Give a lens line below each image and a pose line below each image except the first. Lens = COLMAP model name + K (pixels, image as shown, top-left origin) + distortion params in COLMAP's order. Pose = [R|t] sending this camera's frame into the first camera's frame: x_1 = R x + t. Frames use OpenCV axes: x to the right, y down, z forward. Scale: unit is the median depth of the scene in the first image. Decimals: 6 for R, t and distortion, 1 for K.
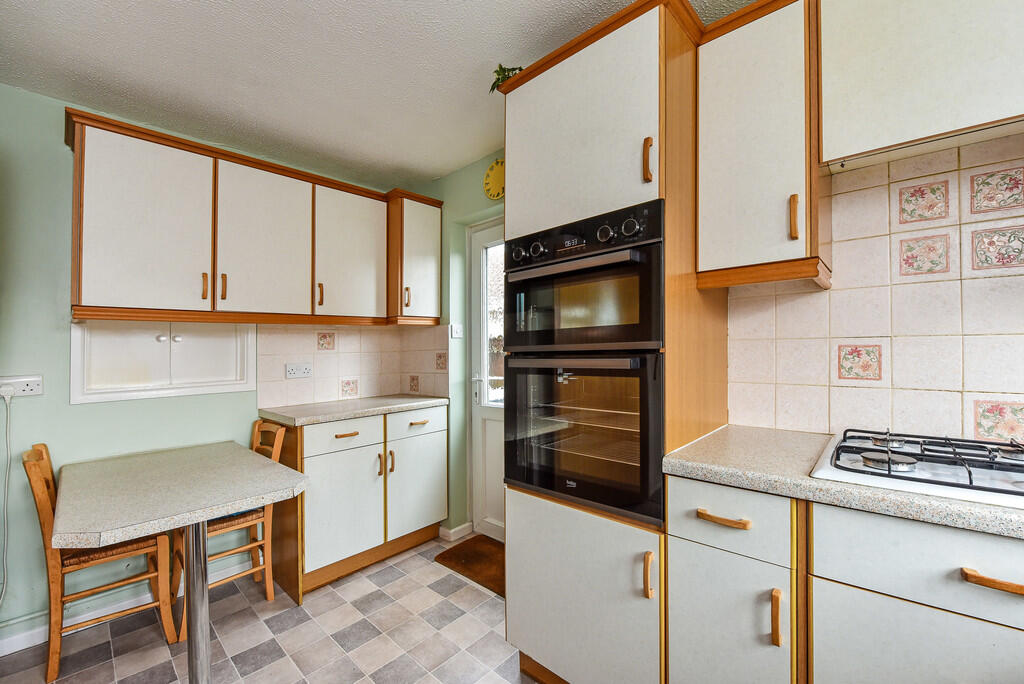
lens RADIAL K [[413.8, 0, 512.0], [0, 413.8, 342.0], [0, 0, 1]] dist [-0.022784, -0.000247]
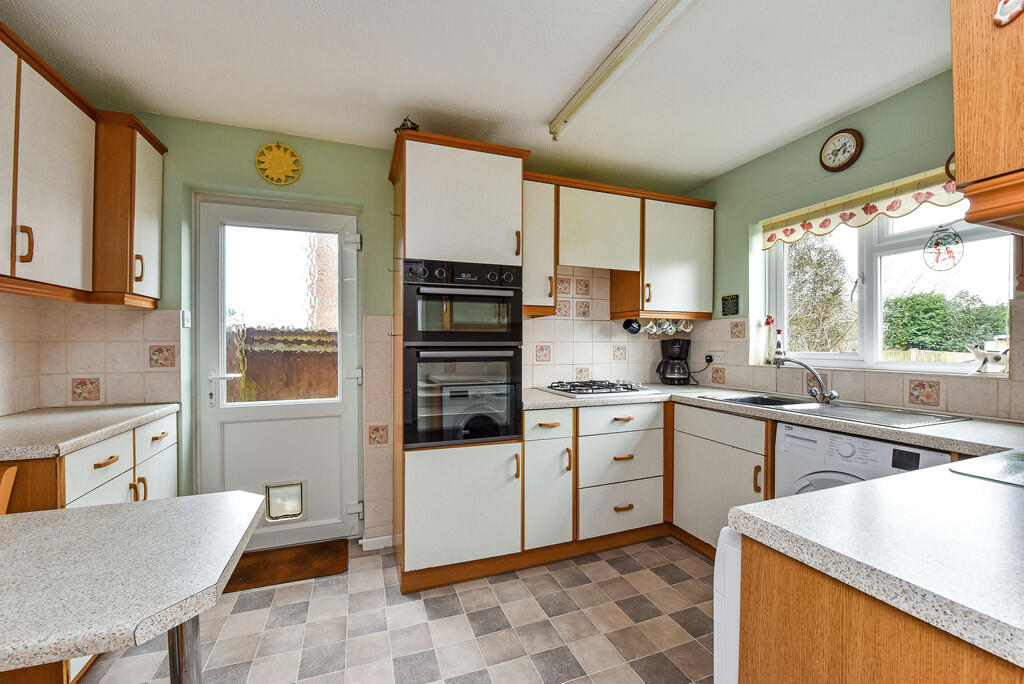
lens RADIAL K [[419.1, 0, 510.9], [0, 419.1, 346.6], [0, 0, 1]] dist [-0.001003, -0.000185]
pose [[0.452487, 0.016906, 0.891610, -1.091742], [-0.028991, 0.999571, -0.004240, 0.024636], [-0.891299, -0.023930, 0.452783, 0.128481]]
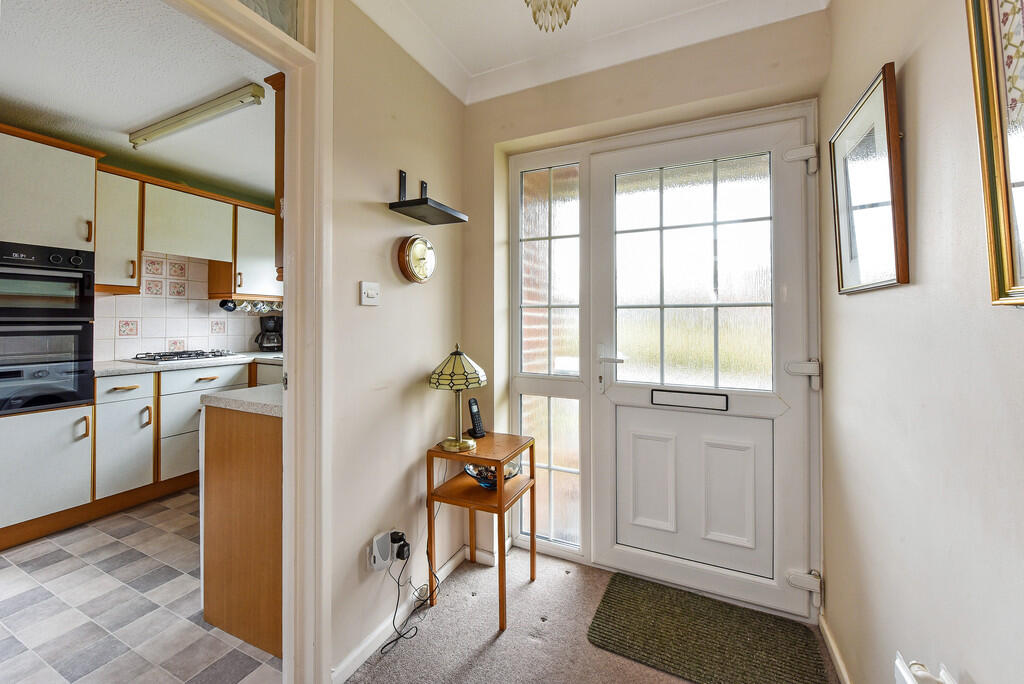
lens RADIAL K [[405.8, 0, 510.2], [0, 405.8, 319.2], [0, 0, 1]] dist [-0.002444, -0.000552]
pose [[-0.298737, 0.023141, 0.954055, -1.830132], [-0.020150, 0.999330, -0.030549, 0.022590], [-0.954123, -0.028350, -0.298070, -0.364825]]
